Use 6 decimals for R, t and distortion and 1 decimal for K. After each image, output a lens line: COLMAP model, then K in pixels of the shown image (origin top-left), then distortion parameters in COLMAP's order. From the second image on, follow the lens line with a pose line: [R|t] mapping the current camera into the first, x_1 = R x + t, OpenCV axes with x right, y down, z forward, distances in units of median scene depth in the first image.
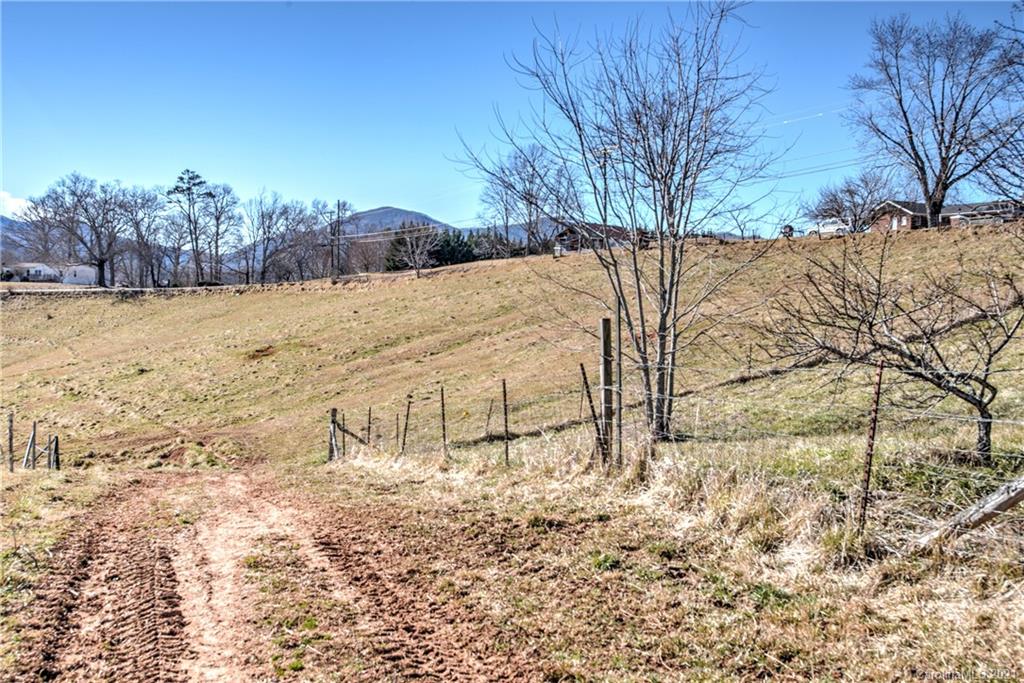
lens RADIAL K [[958.7, 0, 514.0], [0, 958.7, 345.5], [0, 0, 1]] dist [-0.035995, 0.000000]
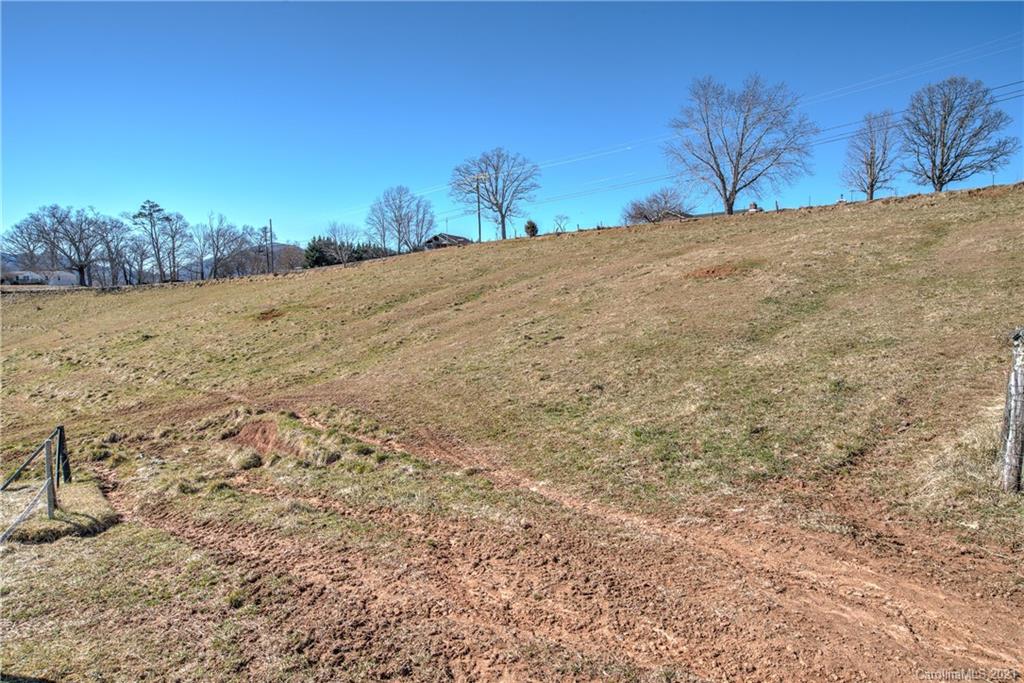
lens RADIAL K [[530.3, 0, 513.0], [0, 530.3, 339.8], [0, 0, 1]] dist [-0.064846, 0.022799]
pose [[0.956480, -0.053528, 0.286847, -0.072708], [0.042626, 0.998116, 0.044123, 0.009247], [-0.288668, -0.029976, 0.956960, 0.149076]]
